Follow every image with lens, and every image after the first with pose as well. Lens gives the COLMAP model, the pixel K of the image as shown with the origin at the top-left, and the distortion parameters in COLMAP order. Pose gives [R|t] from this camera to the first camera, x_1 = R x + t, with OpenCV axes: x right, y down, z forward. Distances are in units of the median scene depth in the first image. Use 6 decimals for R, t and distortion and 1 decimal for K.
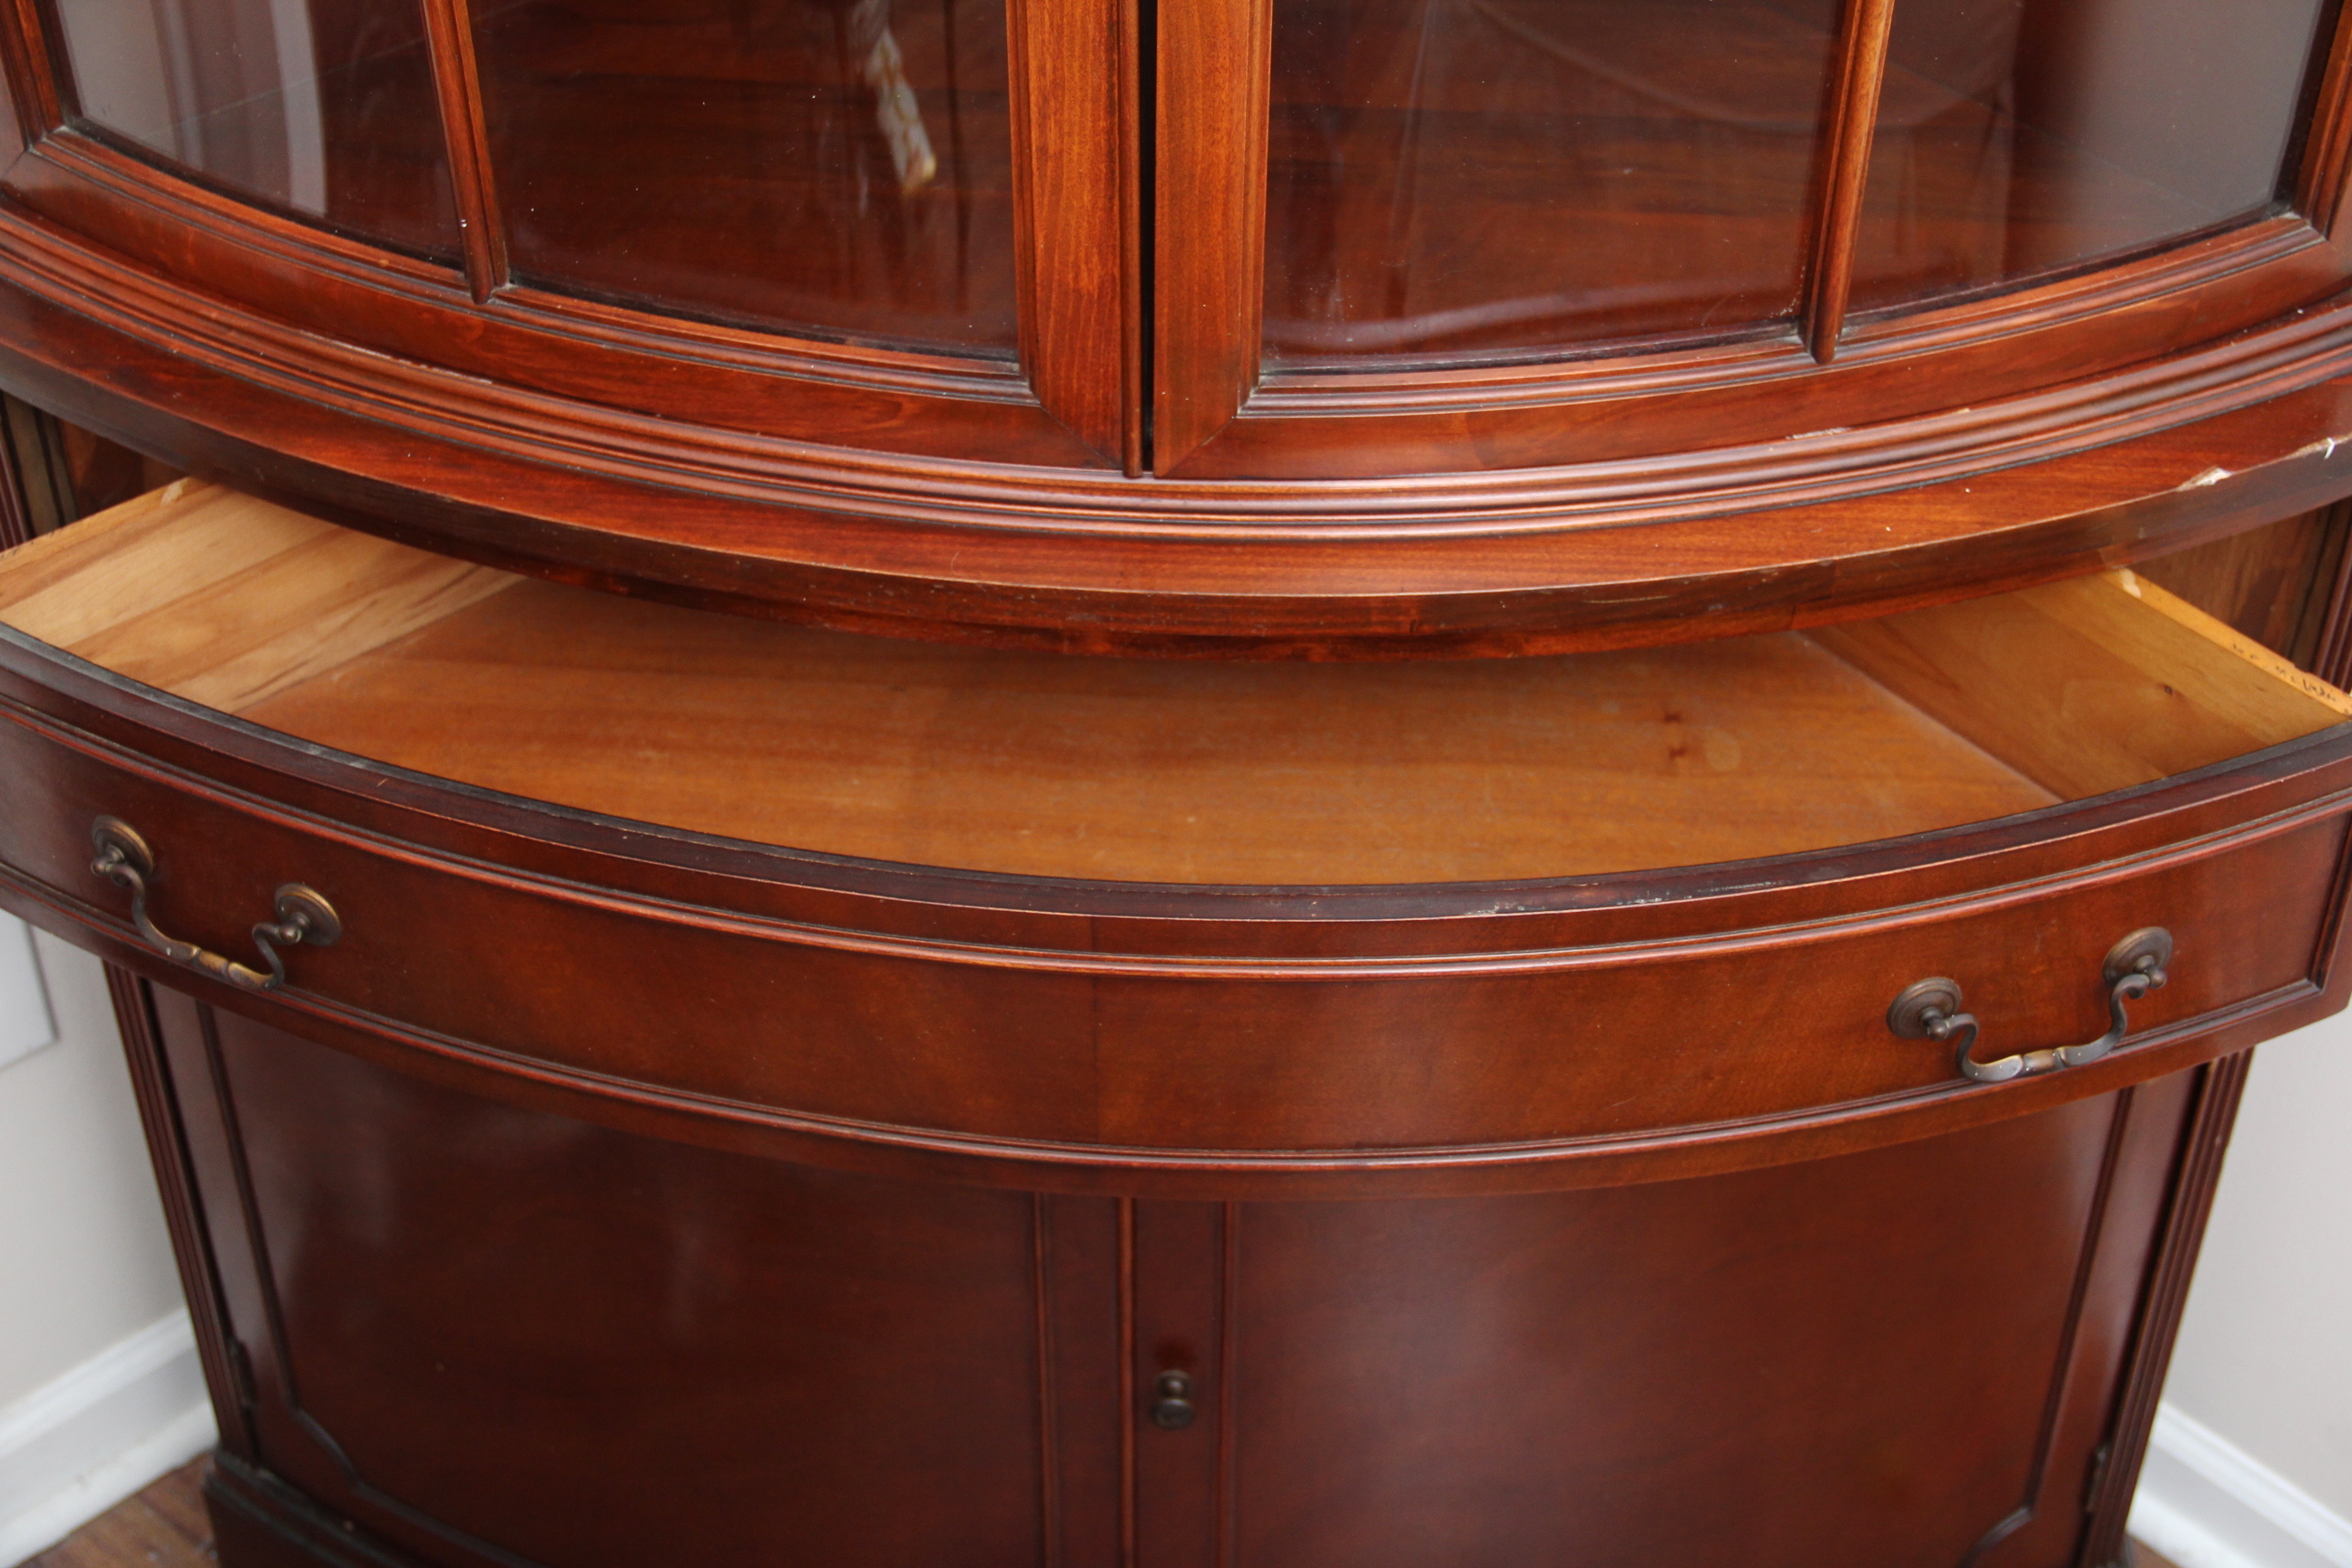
lens RADIAL K [[3730.8, 0, 1189.8], [0, 3730.8, 834.9], [0, 0, 1]] dist [0.151169, 0.000000]
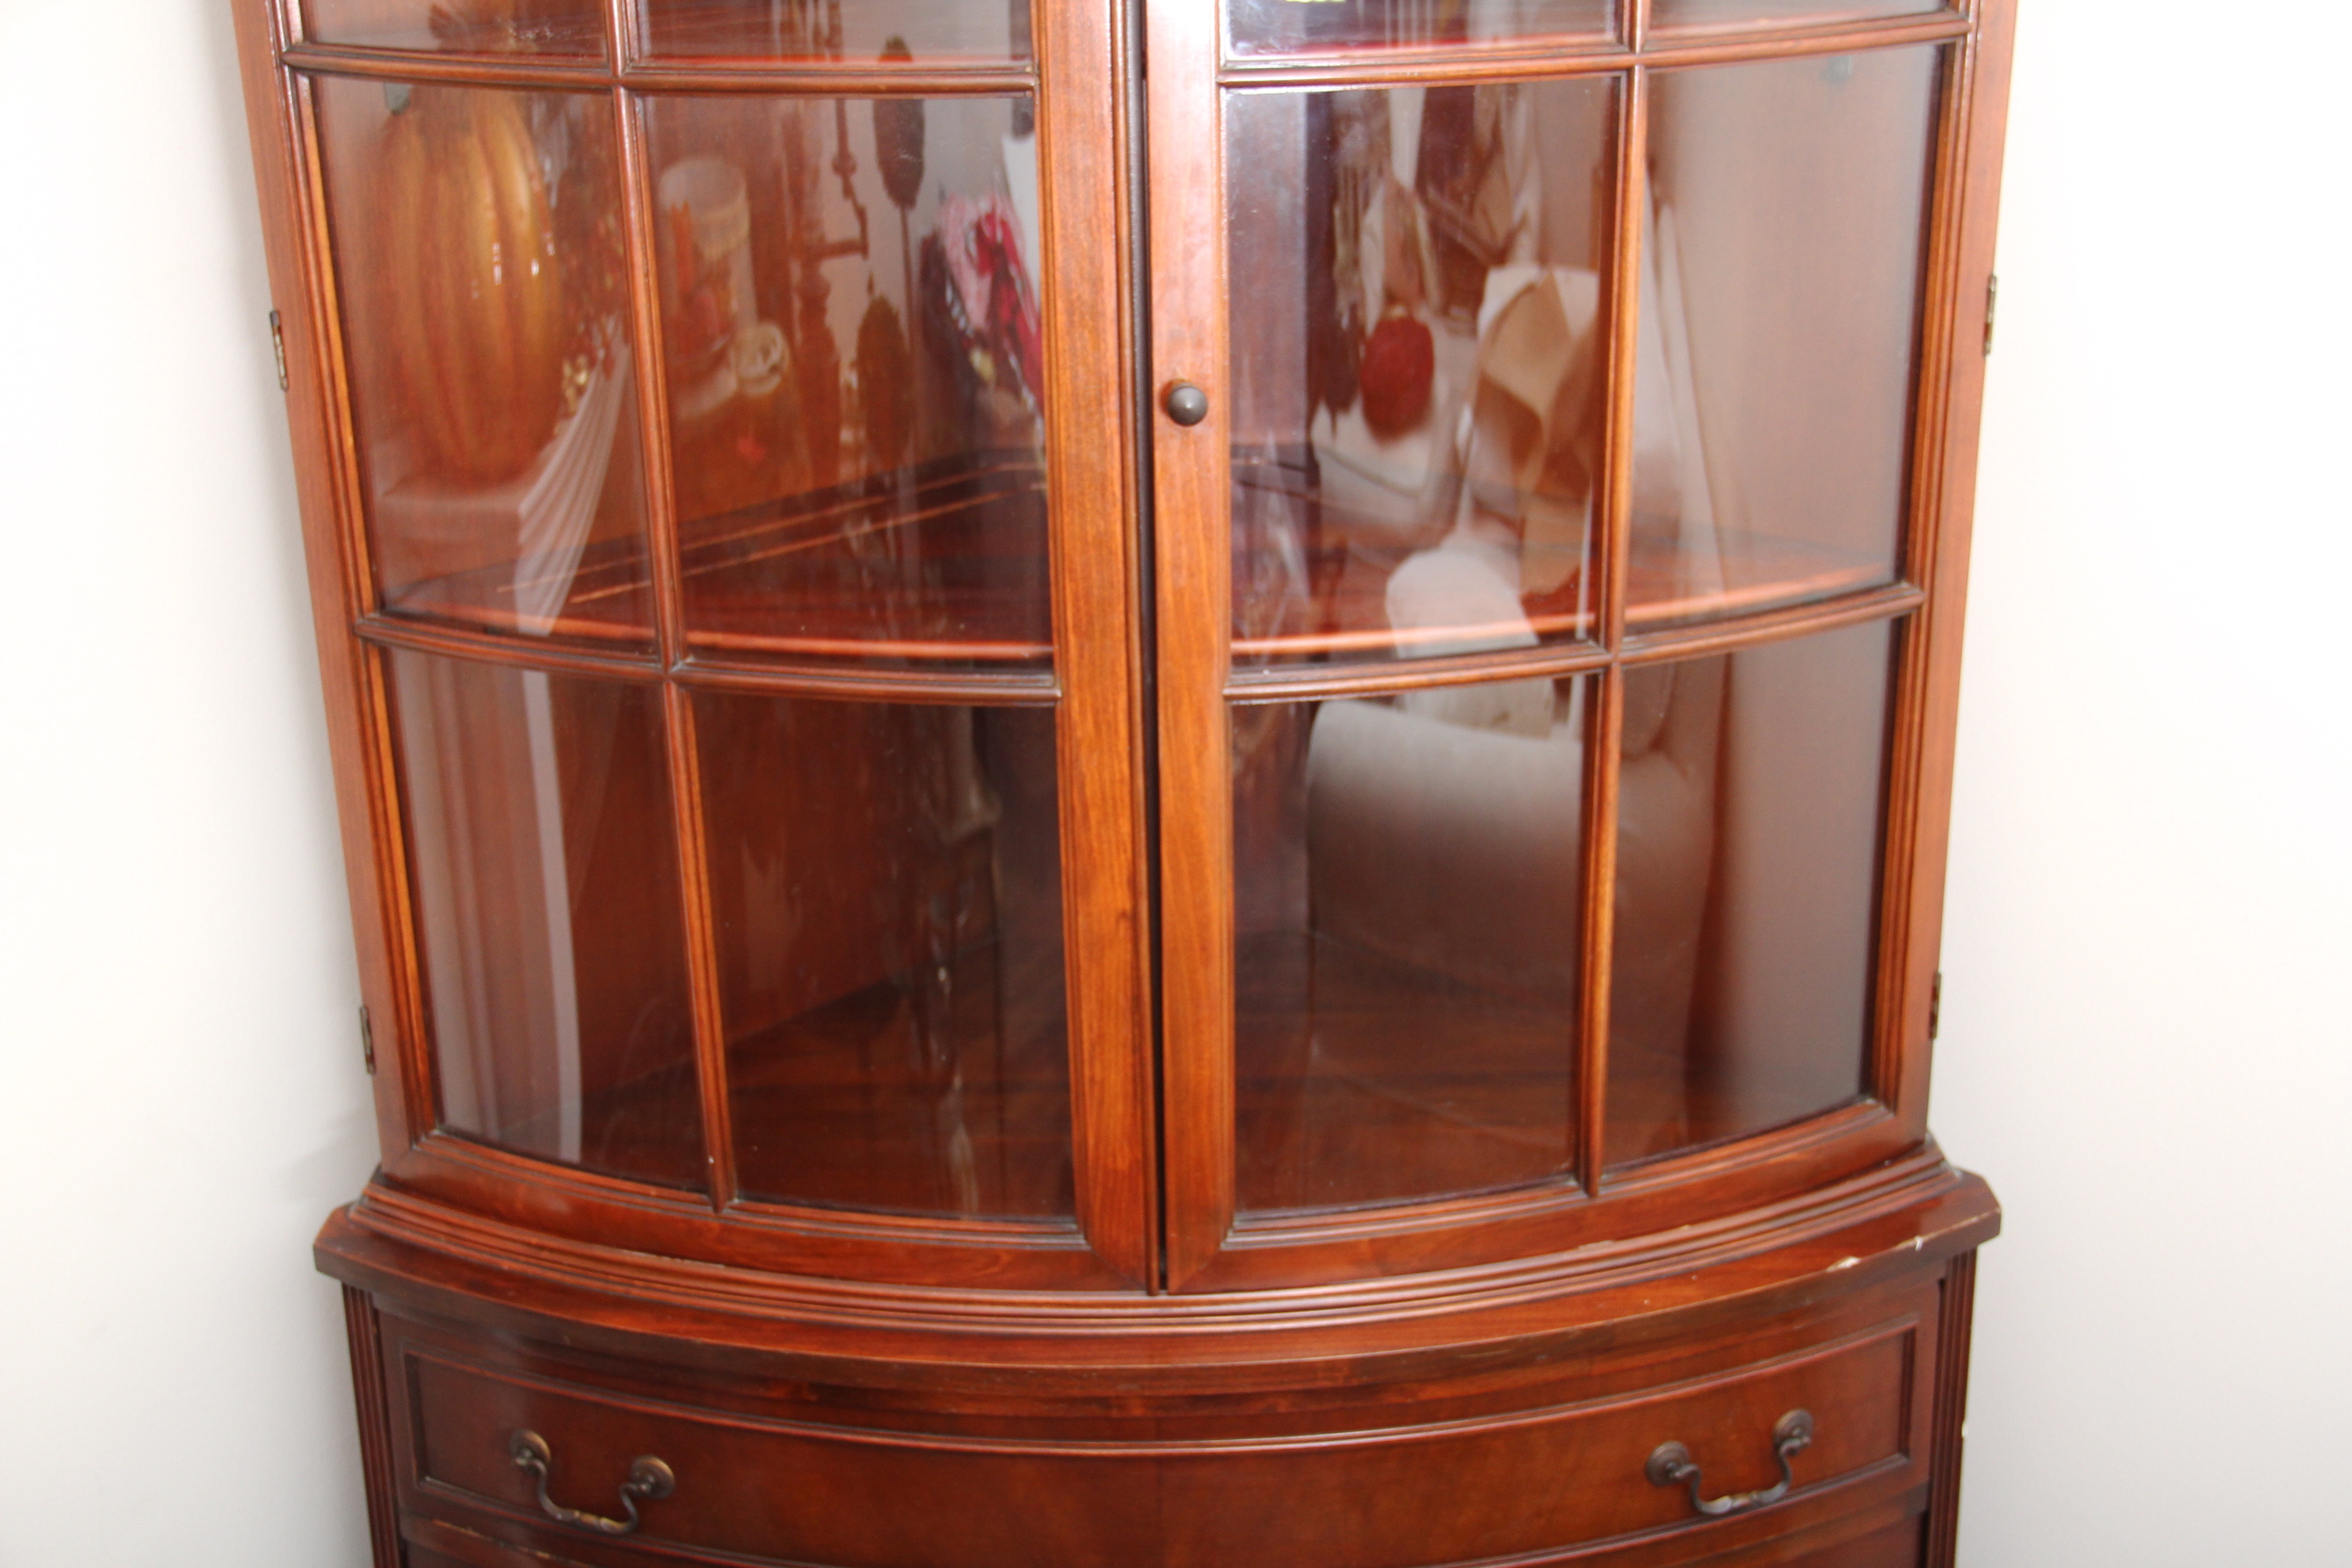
lens RADIAL K [[3100.4, 0, 1176.9], [0, 3100.4, 811.5], [0, 0, 1]] dist [0.102739, 0.000000]
pose [[0.996992, -0.049596, 0.059558, -0.071169], [0.066606, 0.941206, -0.331202, 0.138468], [-0.039630, 0.334173, 0.941678, -0.257190]]
